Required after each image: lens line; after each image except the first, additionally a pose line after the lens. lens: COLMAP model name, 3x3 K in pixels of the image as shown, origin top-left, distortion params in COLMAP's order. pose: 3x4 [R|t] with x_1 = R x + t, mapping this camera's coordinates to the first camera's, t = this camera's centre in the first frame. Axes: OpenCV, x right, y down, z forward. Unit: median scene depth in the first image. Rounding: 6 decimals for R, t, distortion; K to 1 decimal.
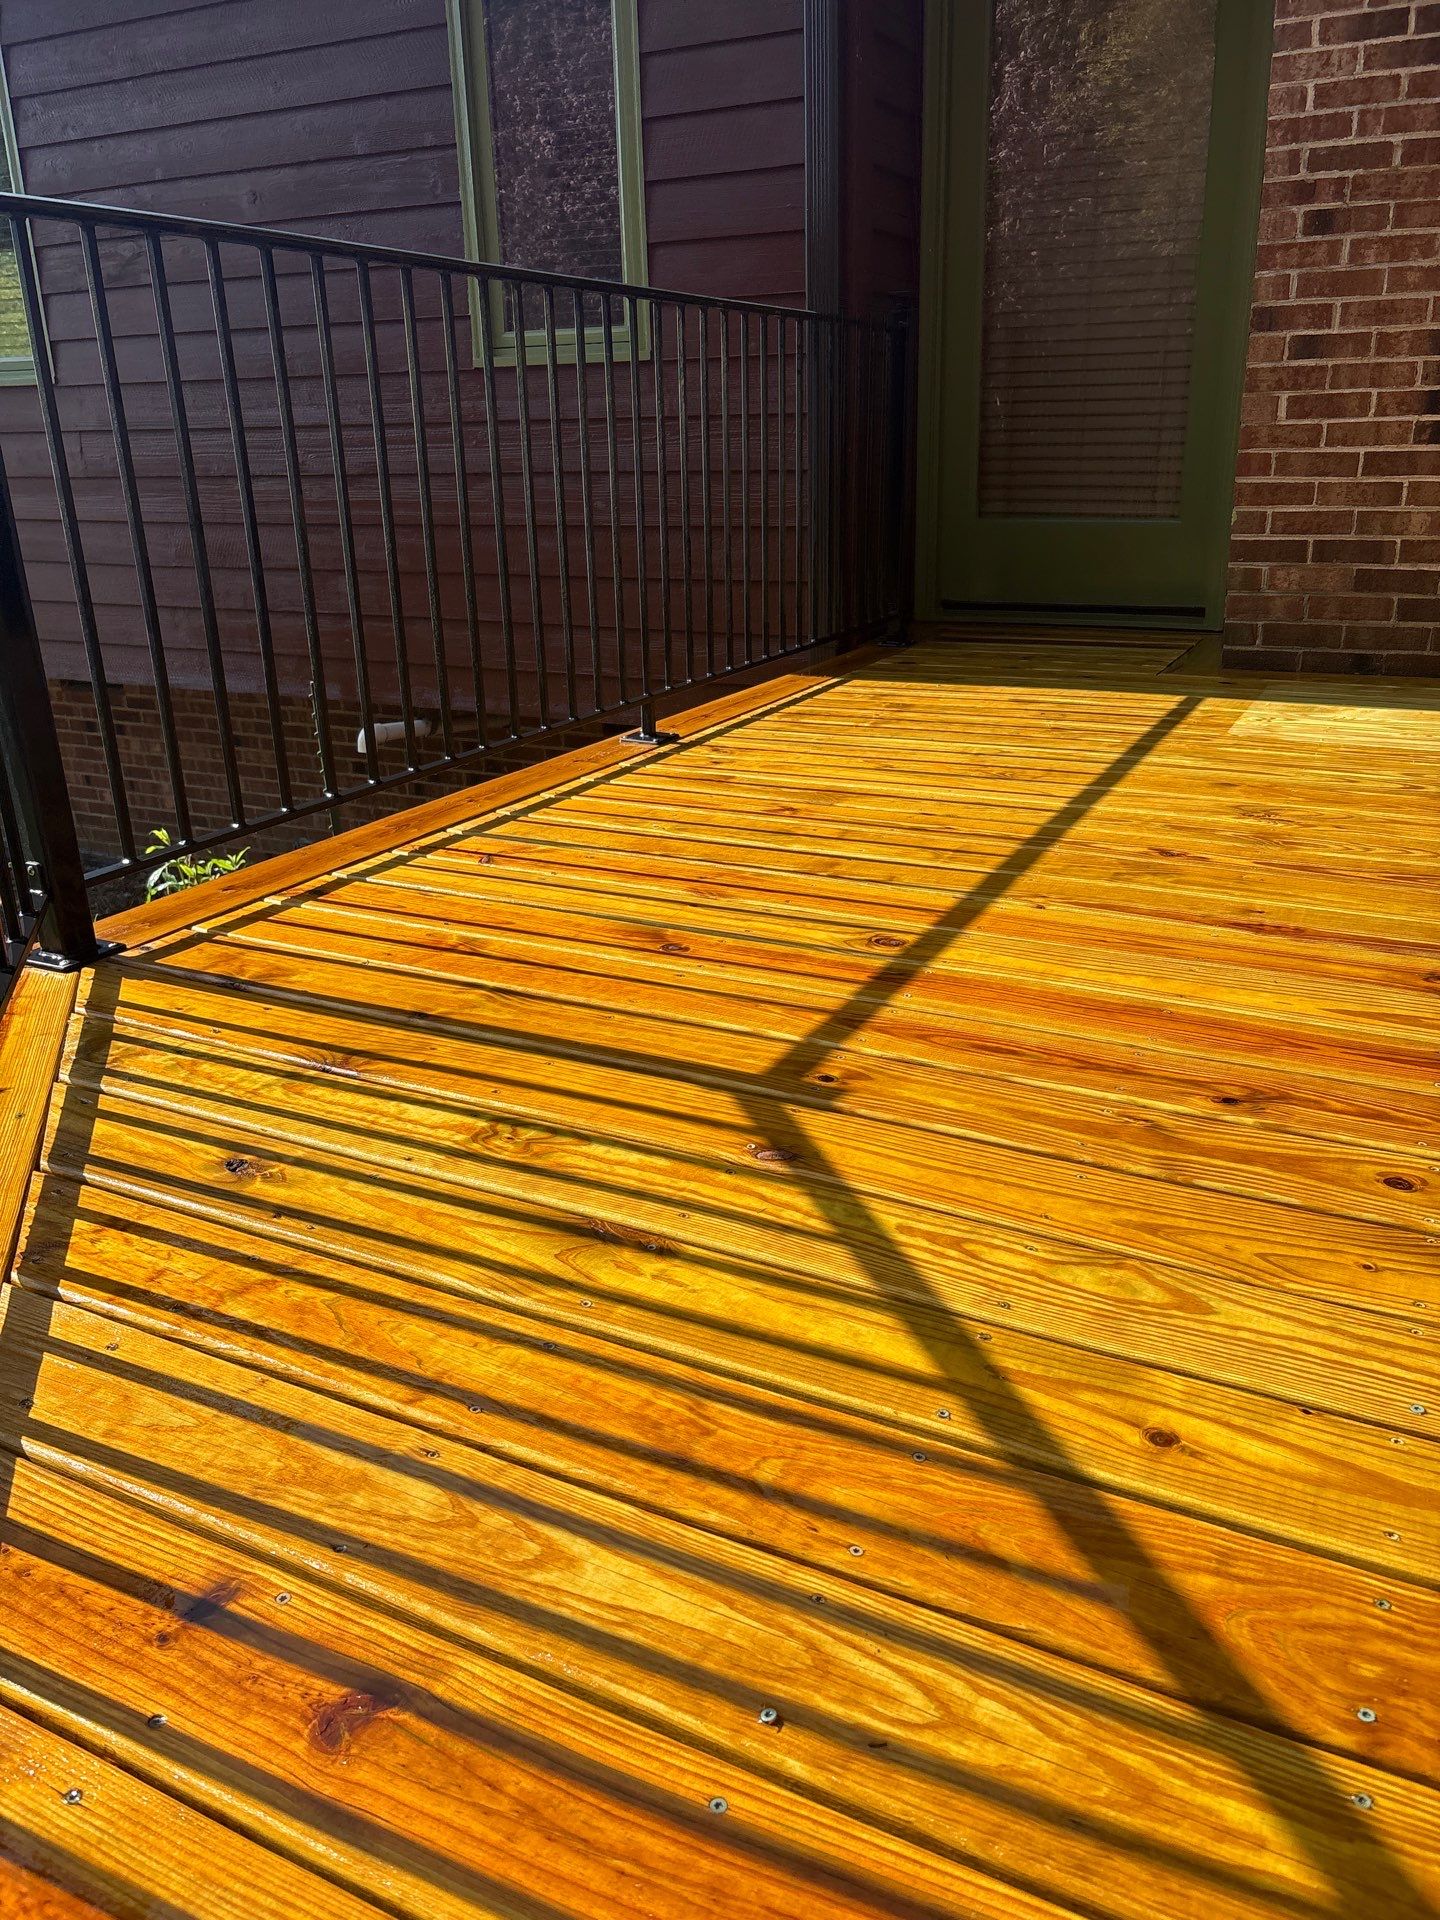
lens RADIAL K [[1449.9, 0, 720.0], [0, 1449.9, 960.0], [0, 0, 1]] dist [0.047079, -0.056093]
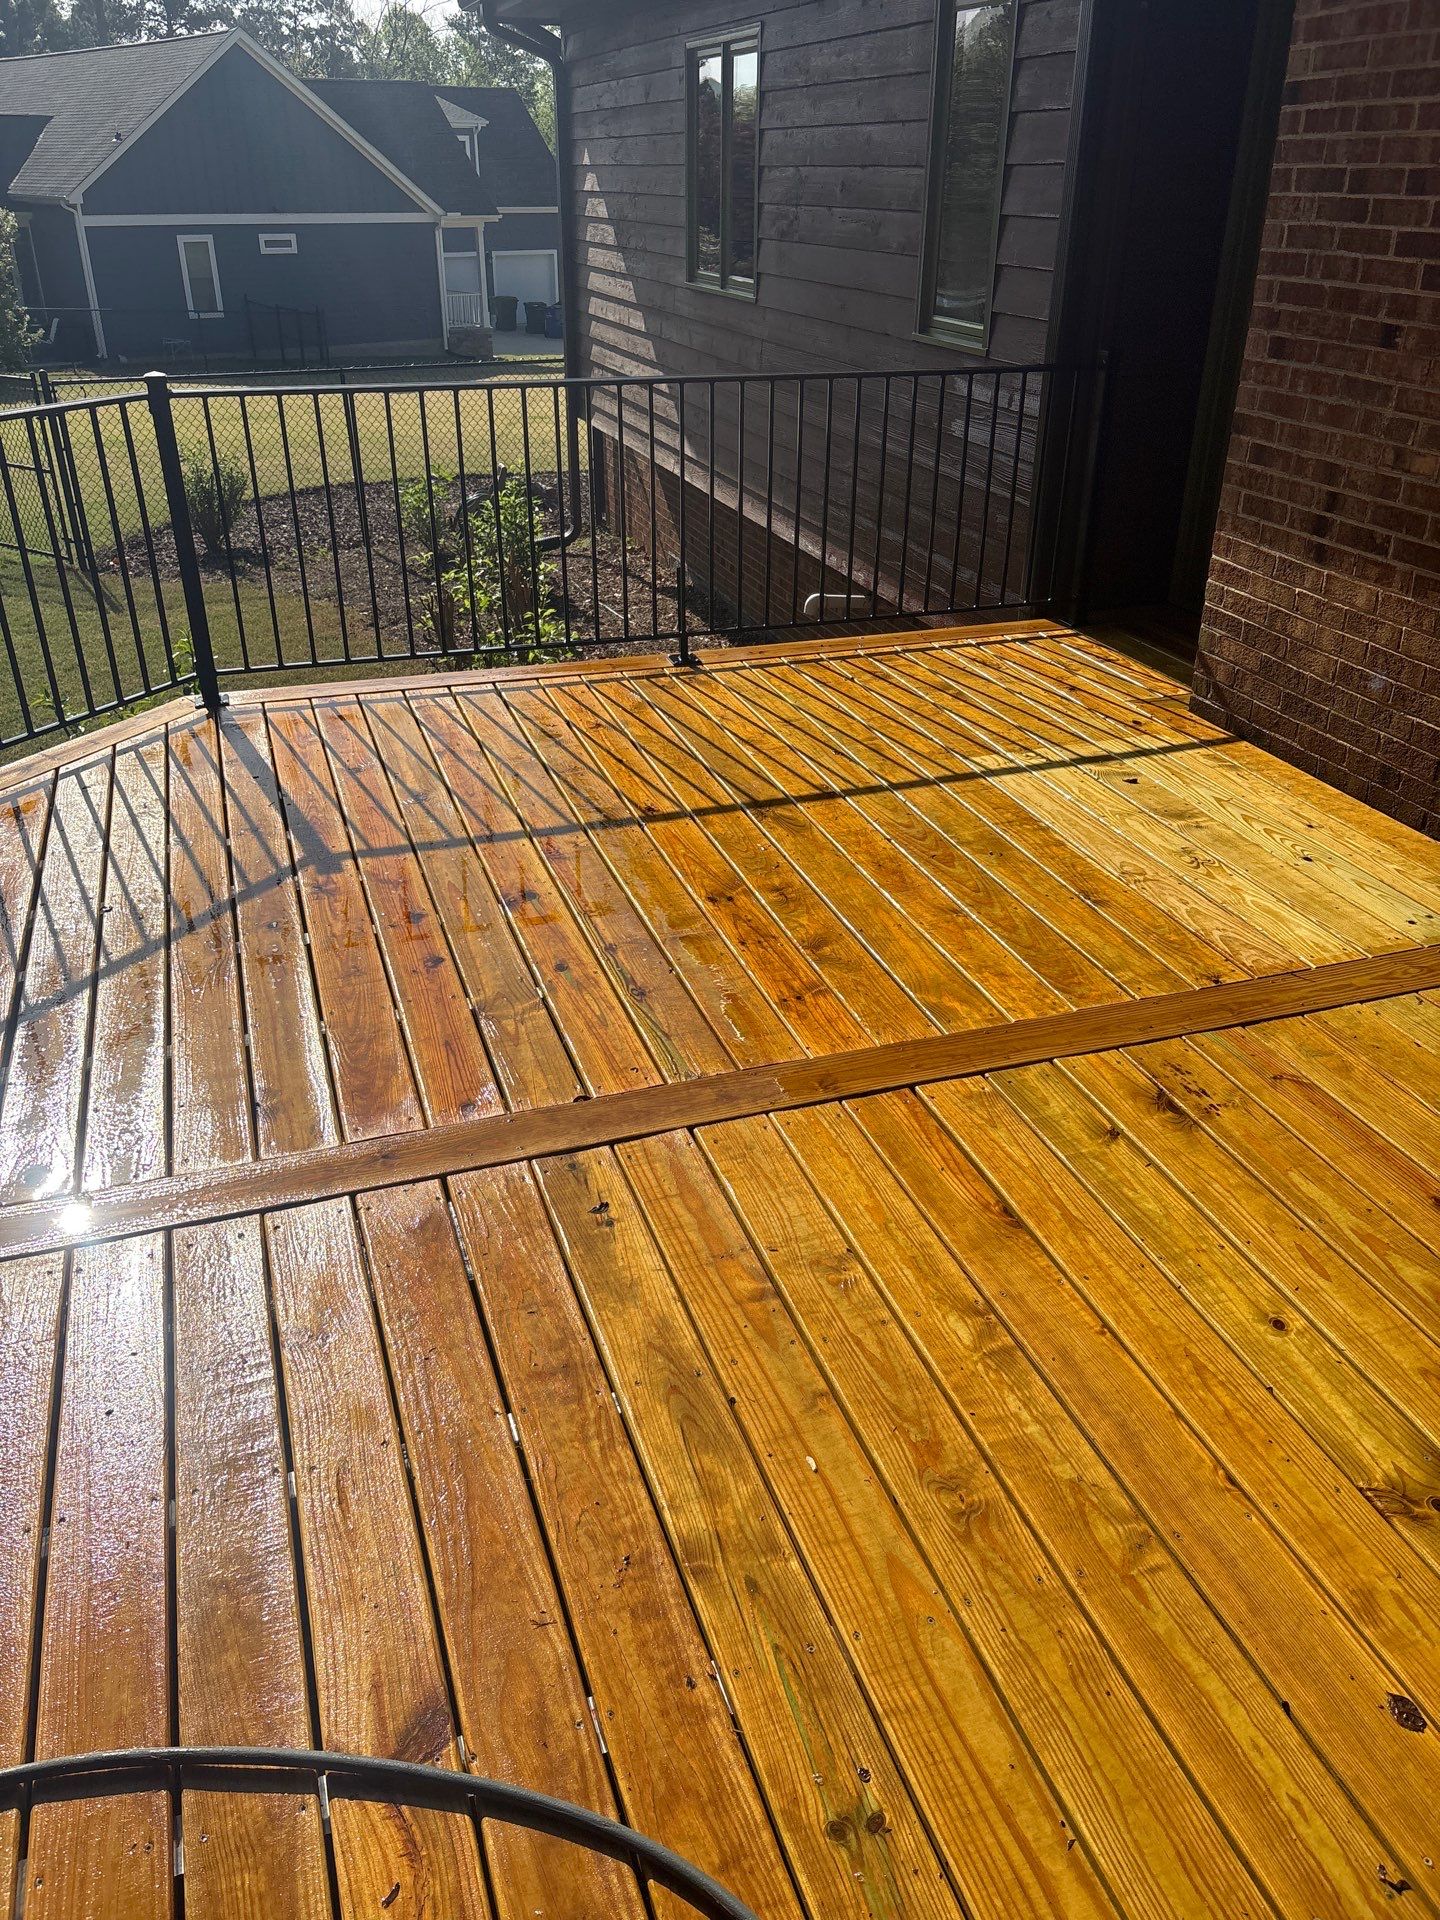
lens RADIAL K [[1449.9, 0, 720.0], [0, 1449.9, 960.0], [0, 0, 1]] dist [0.047079, -0.056093]
pose [[0.721385, 0.349759, -0.597723, 0.941271], [-0.242216, 0.936009, 0.255379, -0.244790], [0.648795, -0.039448, 0.759940, -0.160754]]
